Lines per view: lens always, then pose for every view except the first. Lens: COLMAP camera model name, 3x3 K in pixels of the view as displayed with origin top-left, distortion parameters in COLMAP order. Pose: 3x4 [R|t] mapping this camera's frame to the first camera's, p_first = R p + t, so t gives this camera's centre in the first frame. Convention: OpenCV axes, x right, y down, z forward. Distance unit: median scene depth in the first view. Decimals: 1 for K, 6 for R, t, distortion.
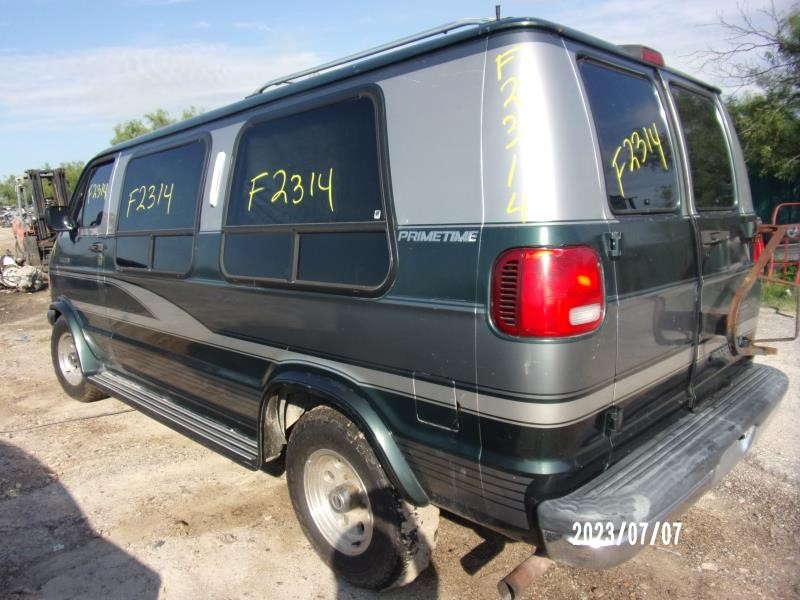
lens RADIAL K [[588.9, 0, 400.0], [0, 588.9, 300.0], [0, 0, 1]] dist [-0.011932, -0.010845]
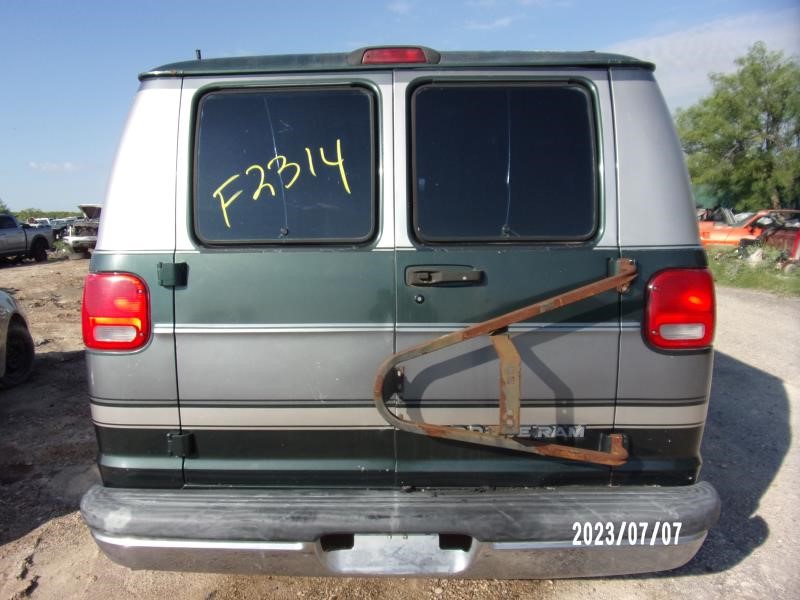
lens RADIAL K [[588.9, 0, 400.0], [0, 588.9, 300.0], [0, 0, 1]] dist [-0.011932, -0.010845]
pose [[0.691290, 0.120539, -0.712452, 1.309912], [-0.107008, 0.992194, 0.064038, -0.150549], [0.714610, 0.031970, 0.698792, 0.530658]]
